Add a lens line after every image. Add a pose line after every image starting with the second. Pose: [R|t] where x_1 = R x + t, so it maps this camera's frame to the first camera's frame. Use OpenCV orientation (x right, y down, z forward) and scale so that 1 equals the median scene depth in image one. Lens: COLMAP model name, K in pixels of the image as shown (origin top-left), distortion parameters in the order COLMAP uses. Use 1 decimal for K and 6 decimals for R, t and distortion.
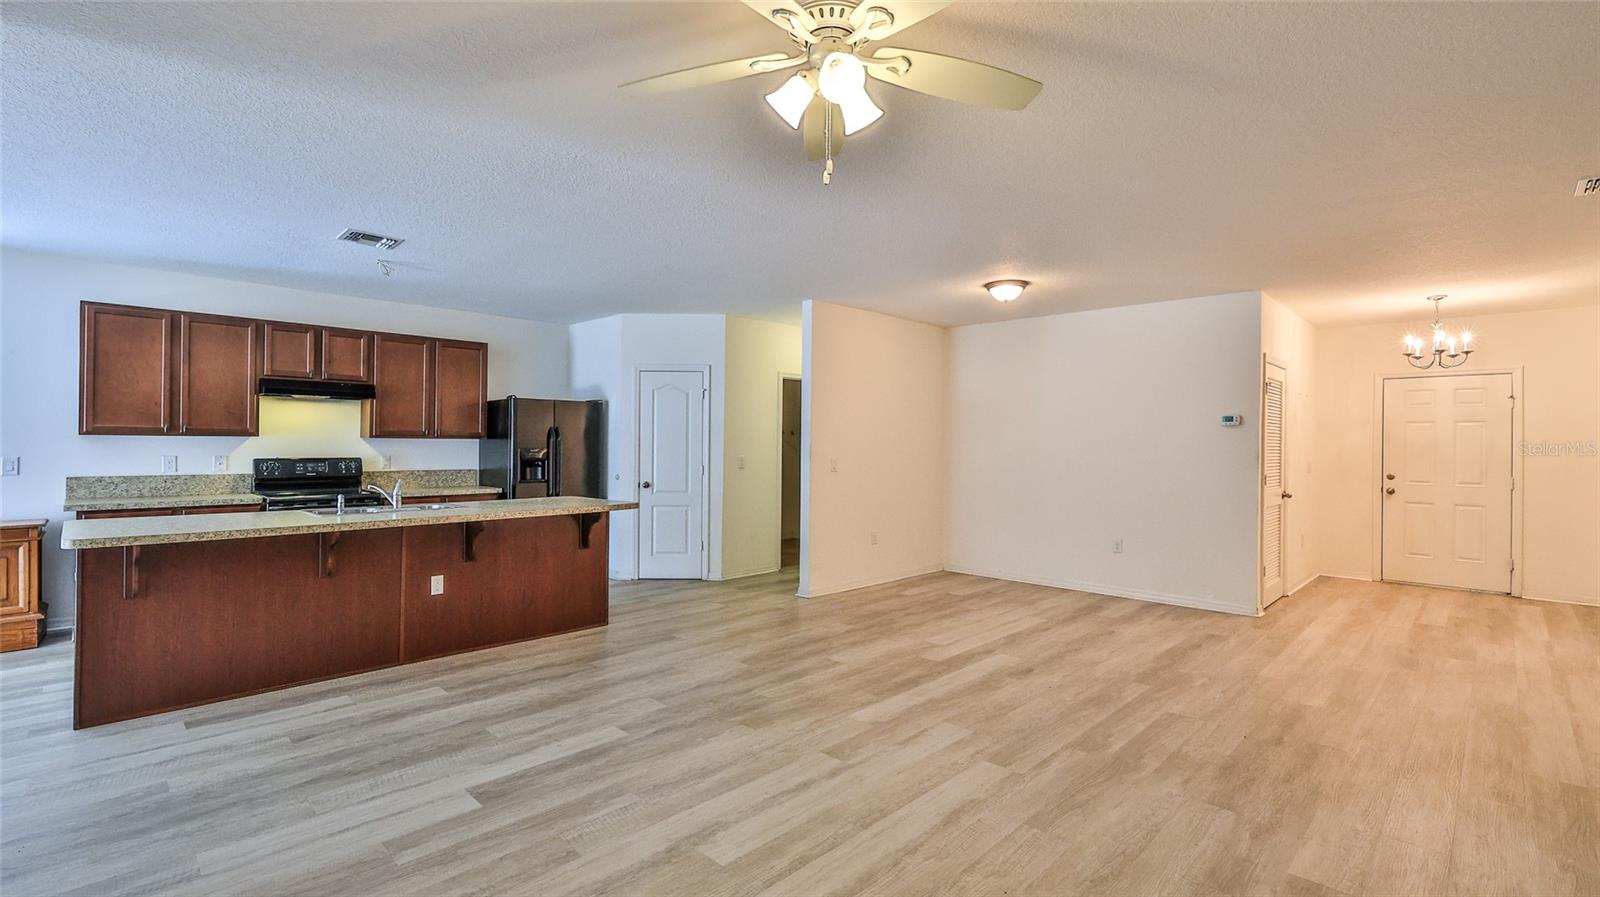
lens RADIAL K [[710.2, 0, 792.8], [0, 710.2, 444.0], [0, 0, 1]] dist [0.000116, -0.000046]
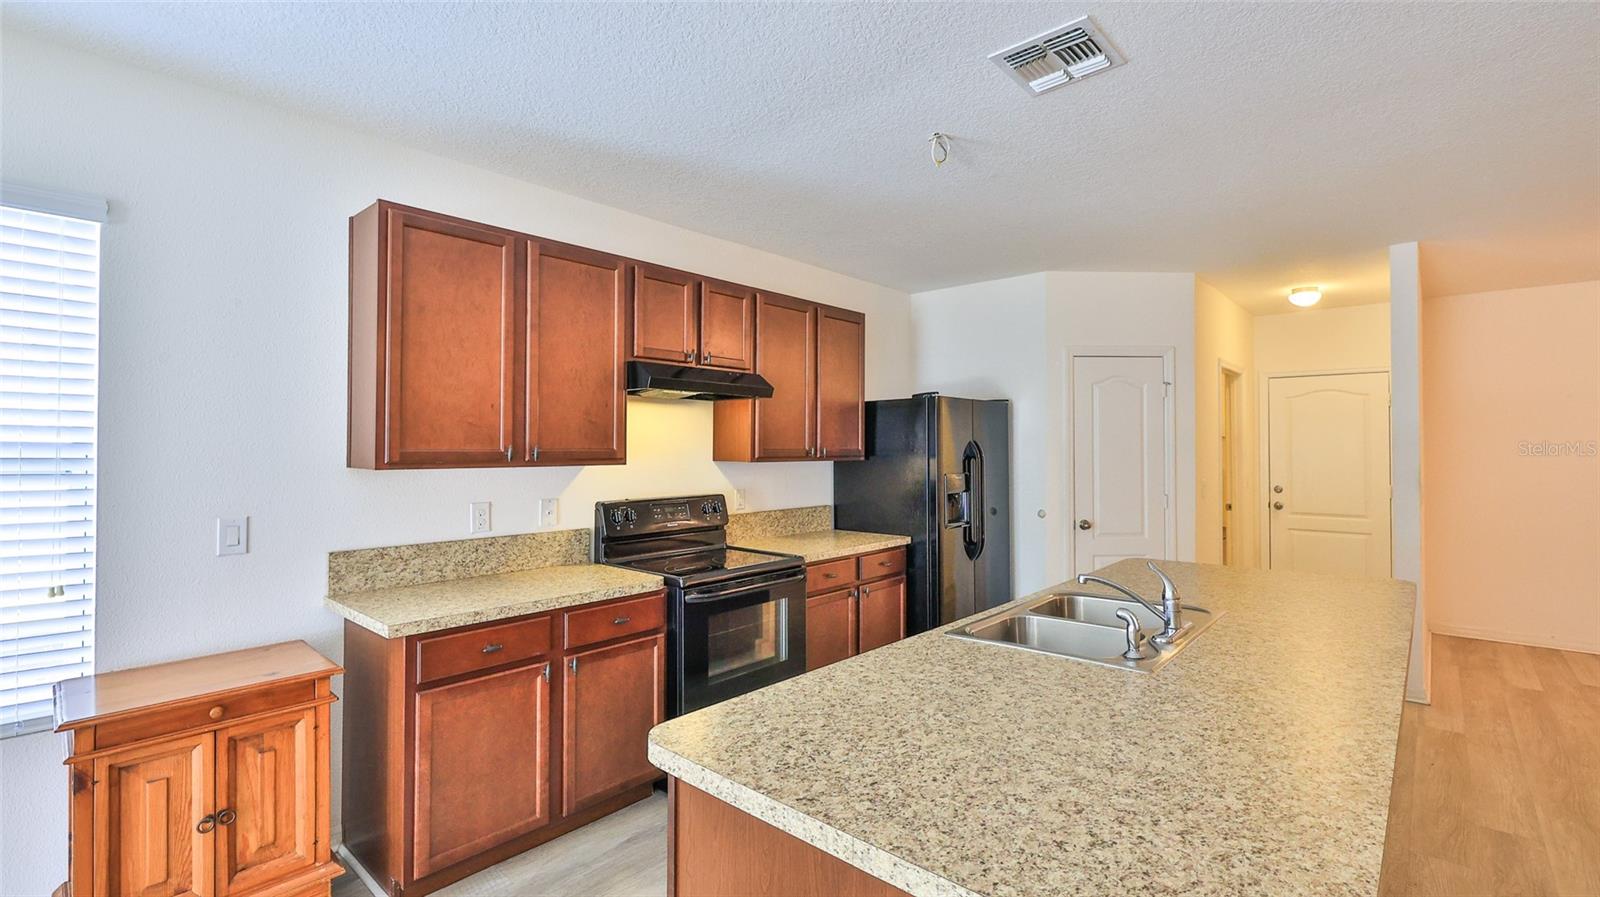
lens RADIAL K [[709.9, 0, 799.6], [0, 709.9, 434.5], [0, 0, 1]] dist [0.000283, 0.000107]
pose [[0.998651, -0.008682, 0.051200, -0.740500], [0.009722, 0.999751, -0.020098, -0.024775], [-0.051013, 0.020568, 0.998486, 0.493791]]
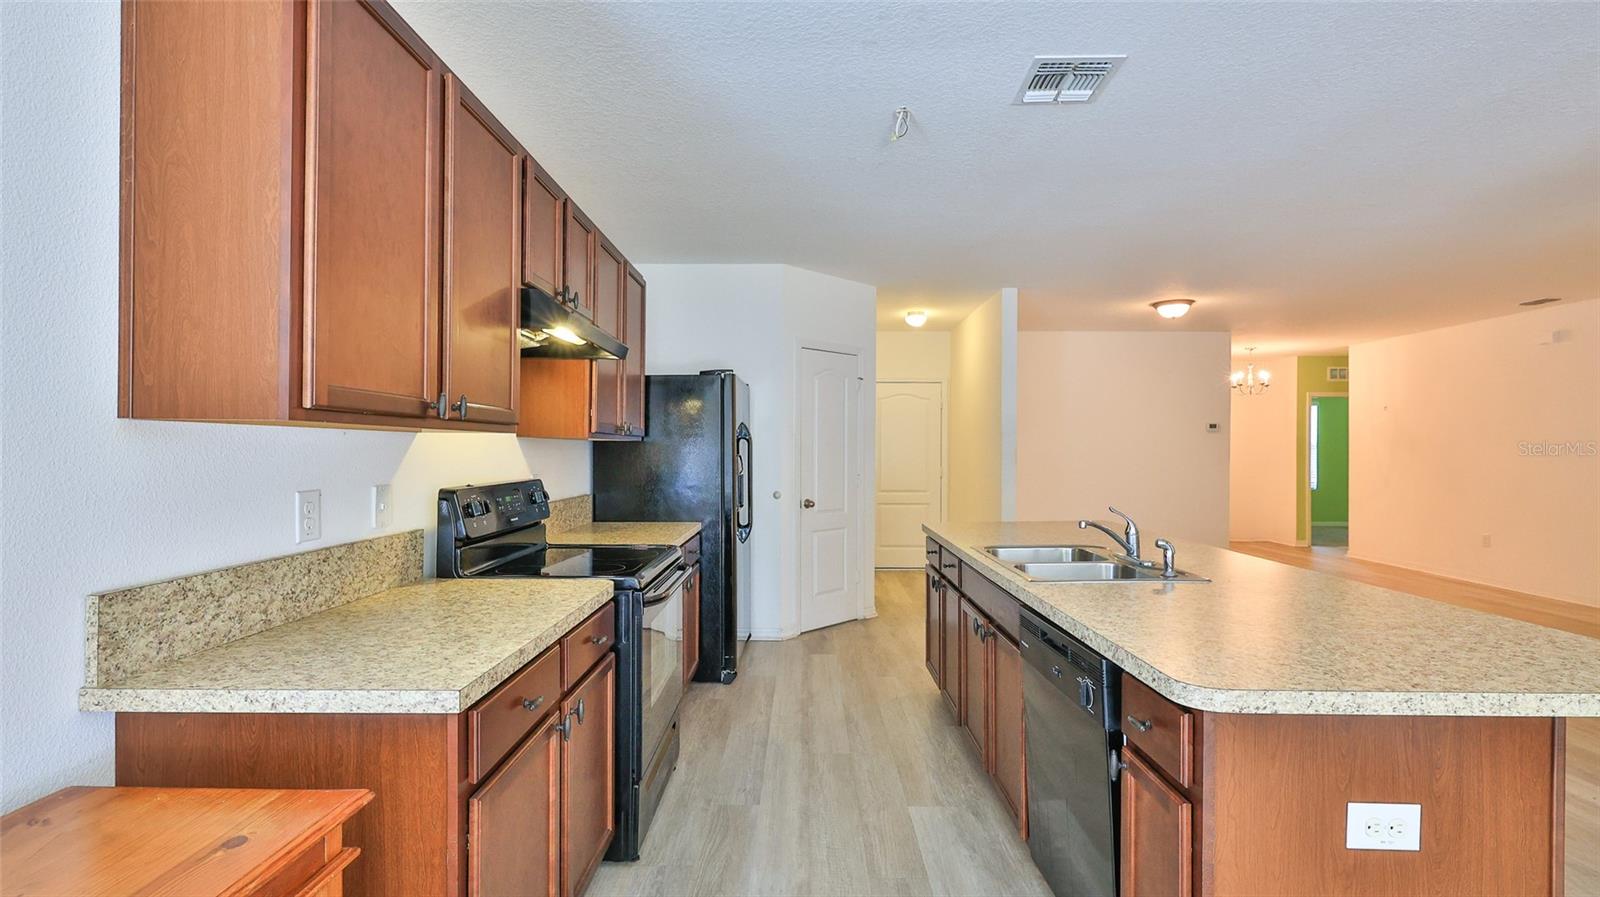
lens RADIAL K [[724.4, 0, 800.0], [0, 724.4, 448.5], [0, 0, 1]] dist [0.000825, -0.000021]
pose [[0.715633, -0.005759, 0.698453, -1.063446], [0.005217, 0.999982, 0.002899, -0.002056], [-0.698457, 0.001569, 0.715650, 0.684006]]
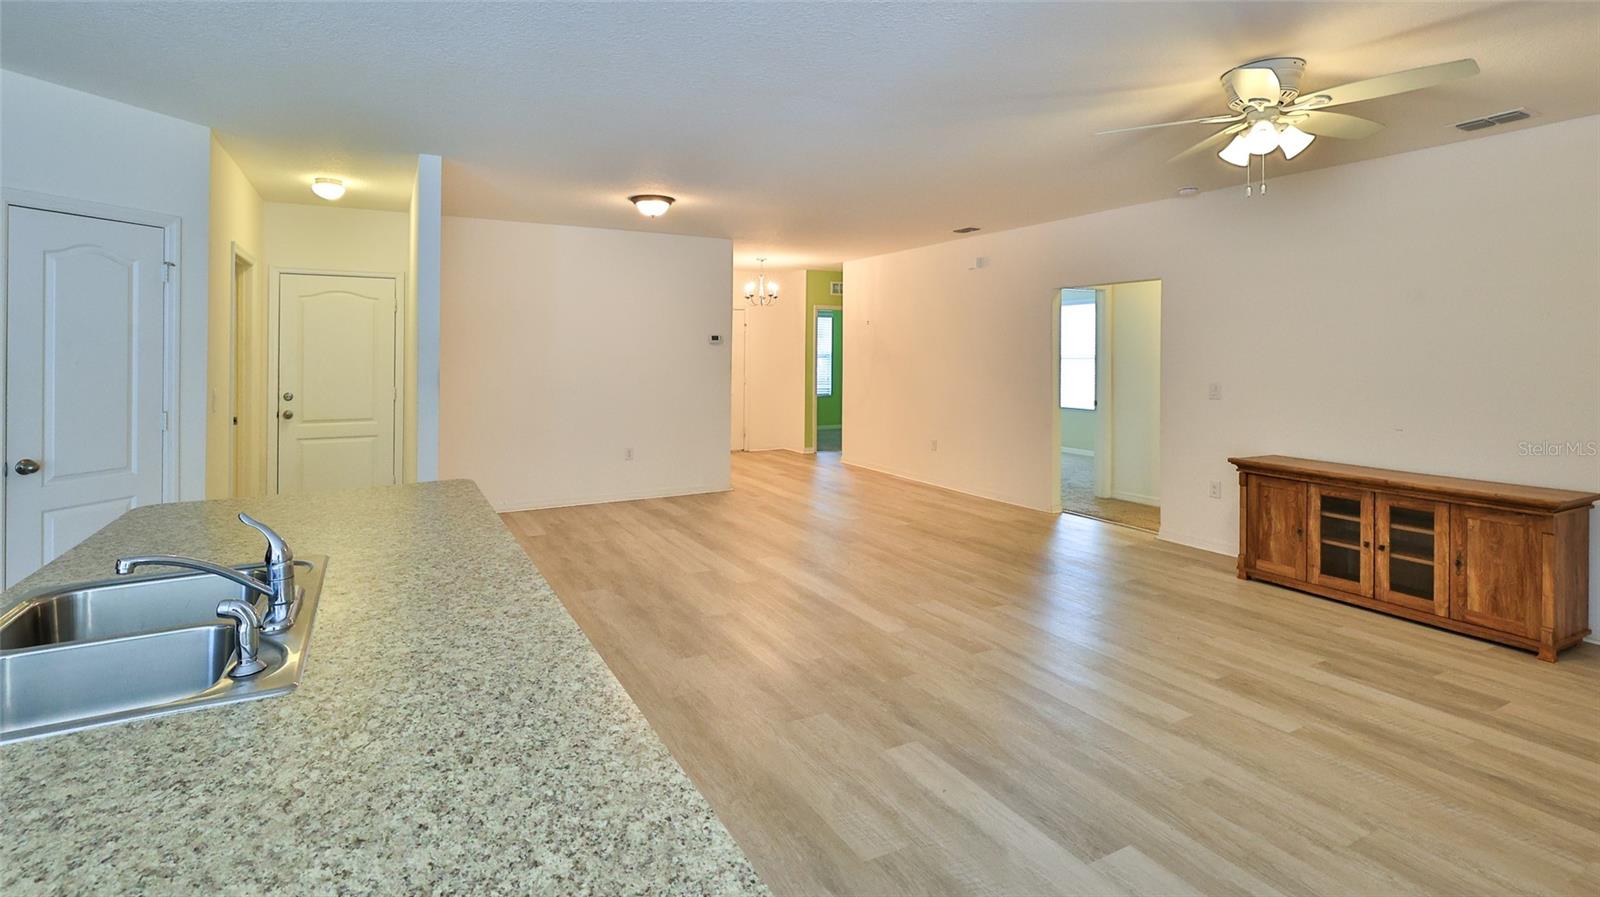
lens RADIAL K [[740.6, 0, 765.0], [0, 740.6, 351.6], [0, 0, 1]] dist [0.000409, 0.000028]
pose [[0.304906, -0.005440, 0.952367, -0.729290], [0.002543, 0.999985, 0.004898, -0.021213], [-0.952379, 0.000929, 0.304915, 0.619507]]
